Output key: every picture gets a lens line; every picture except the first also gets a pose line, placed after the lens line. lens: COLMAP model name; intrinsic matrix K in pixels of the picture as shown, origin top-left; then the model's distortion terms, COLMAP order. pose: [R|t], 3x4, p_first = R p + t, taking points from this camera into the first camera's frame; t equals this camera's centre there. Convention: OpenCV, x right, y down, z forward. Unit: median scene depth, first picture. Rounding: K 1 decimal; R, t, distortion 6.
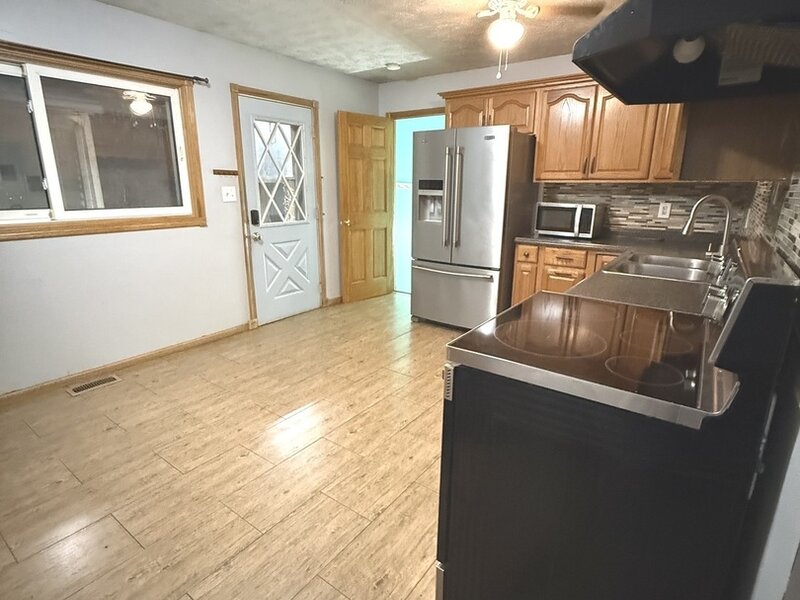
lens RADIAL K [[428.1, 0, 401.6], [0, 428.1, 297.1], [0, 0, 1]] dist [0.002849, -0.003101]
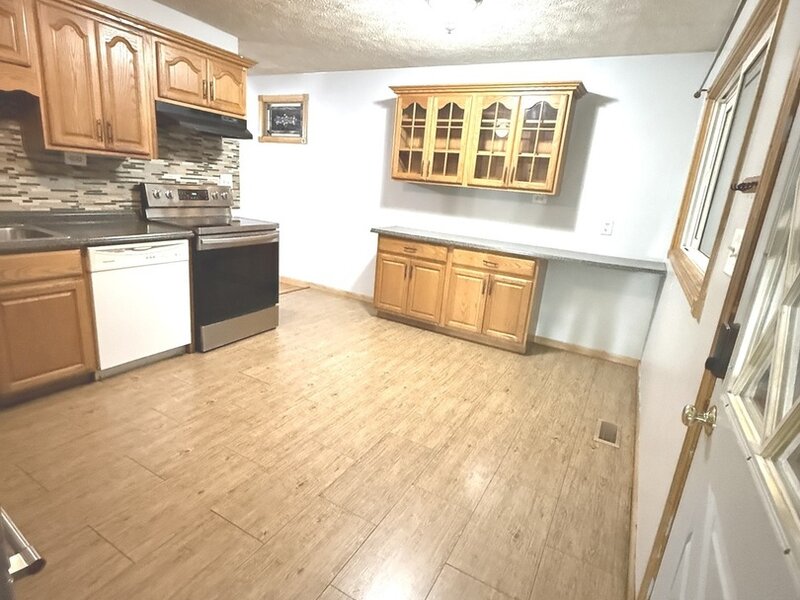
lens RADIAL K [[428.1, 0, 398.3], [0, 428.1, 299.2], [0, 0, 1]] dist [0.002849, -0.003101]
pose [[-0.989795, -0.060578, -0.128980, -0.123381], [-0.117299, 0.860313, 0.496088, -0.338113], [0.080911, 0.506155, -0.858639, 1.271833]]
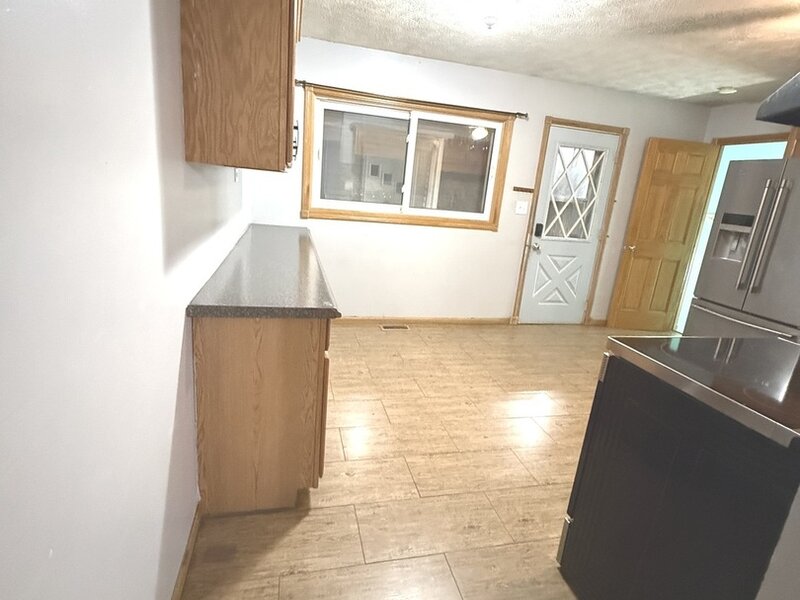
lens RADIAL K [[428.1, 0, 398.1], [0, 428.1, 296.1], [0, 0, 1]] dist [0.002849, -0.003101]
pose [[0.761091, 0.222222, -0.609392, 0.115452], [-0.247346, 0.967926, 0.044046, 0.029183], [0.599634, 0.117208, 0.791645, -0.117103]]
